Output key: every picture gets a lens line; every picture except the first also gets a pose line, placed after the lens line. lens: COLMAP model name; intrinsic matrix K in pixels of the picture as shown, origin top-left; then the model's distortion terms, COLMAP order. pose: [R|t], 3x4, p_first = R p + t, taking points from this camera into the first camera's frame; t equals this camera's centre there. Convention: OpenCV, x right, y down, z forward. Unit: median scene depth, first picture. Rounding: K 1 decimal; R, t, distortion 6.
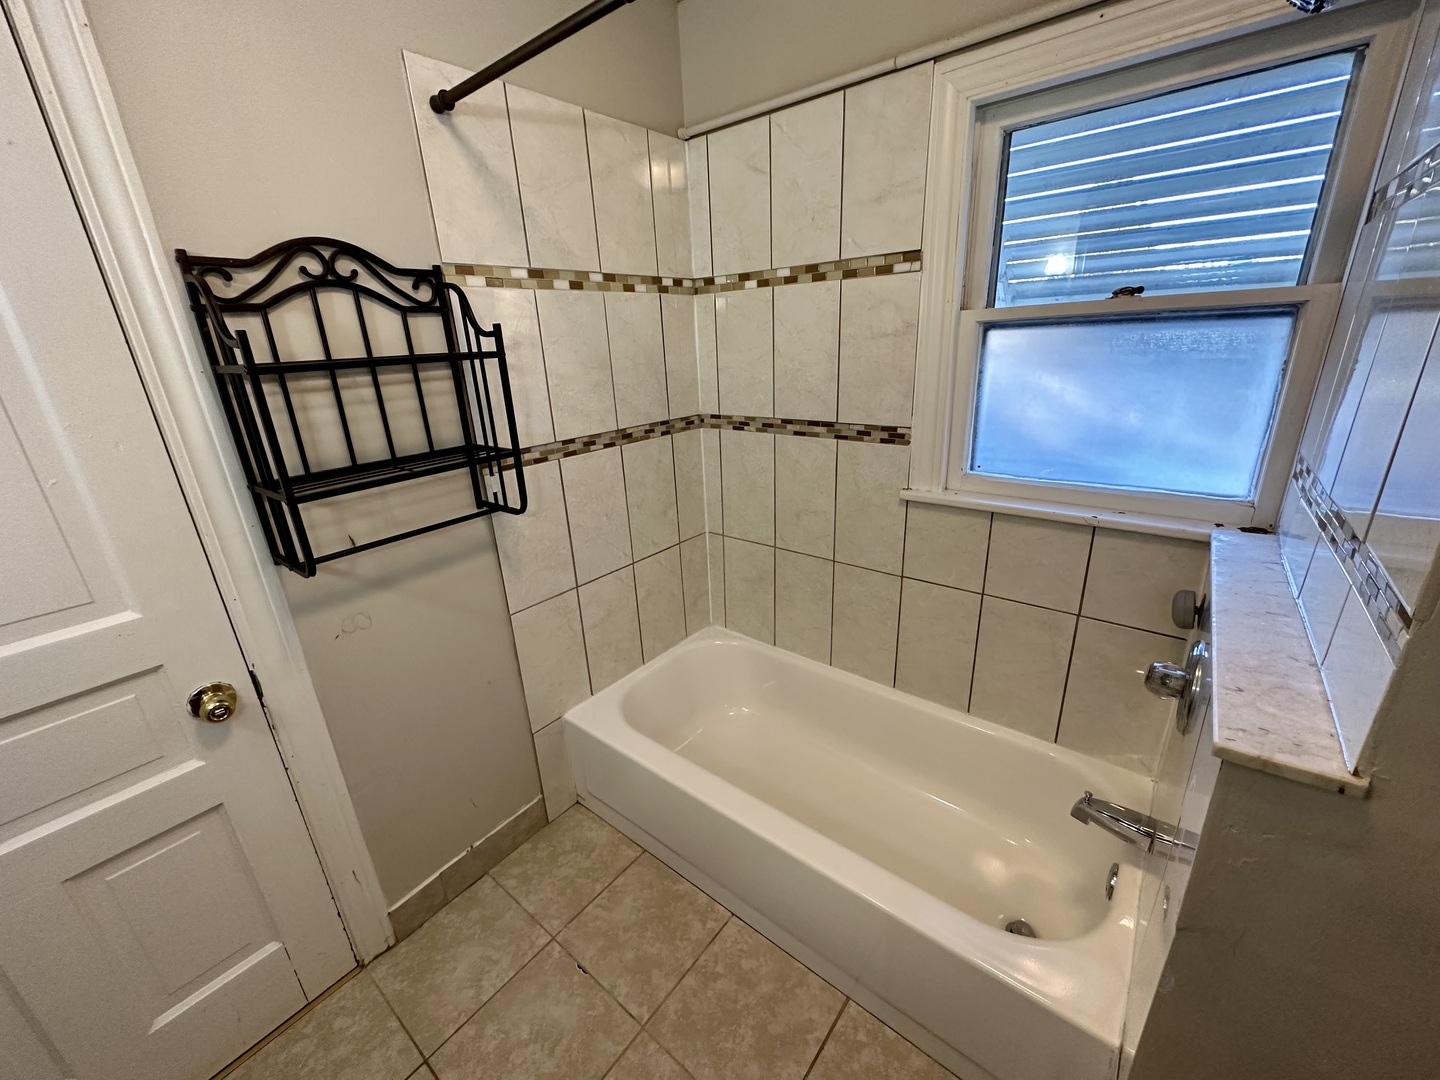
lens RADIAL K [[574.5, 0, 719.6], [0, 574.5, 538.3], [0, 0, 1]] dist [-0.002155, -0.000398]
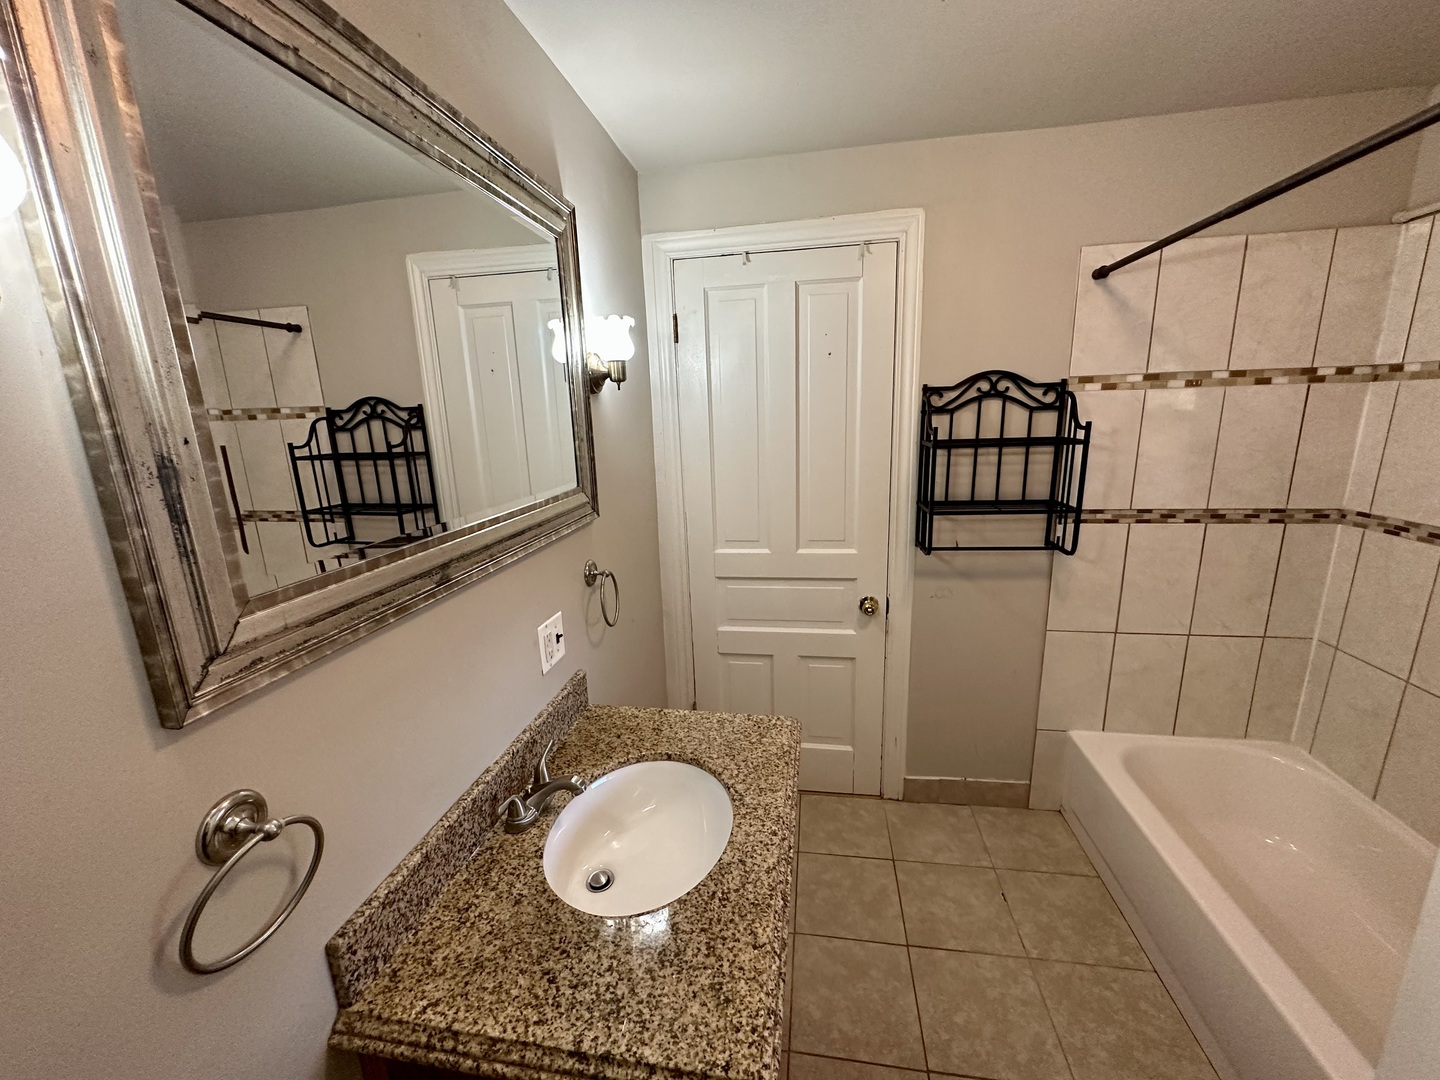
lens RADIAL K [[574.5, 0, 720.4], [0, 574.5, 540.7], [0, 0, 1]] dist [-0.002155, -0.000398]
pose [[0.498209, 0.223150, -0.837849, 0.327943], [-0.278117, 0.956383, 0.089343, 0.029173], [0.821242, 0.188509, 0.538541, -0.366978]]
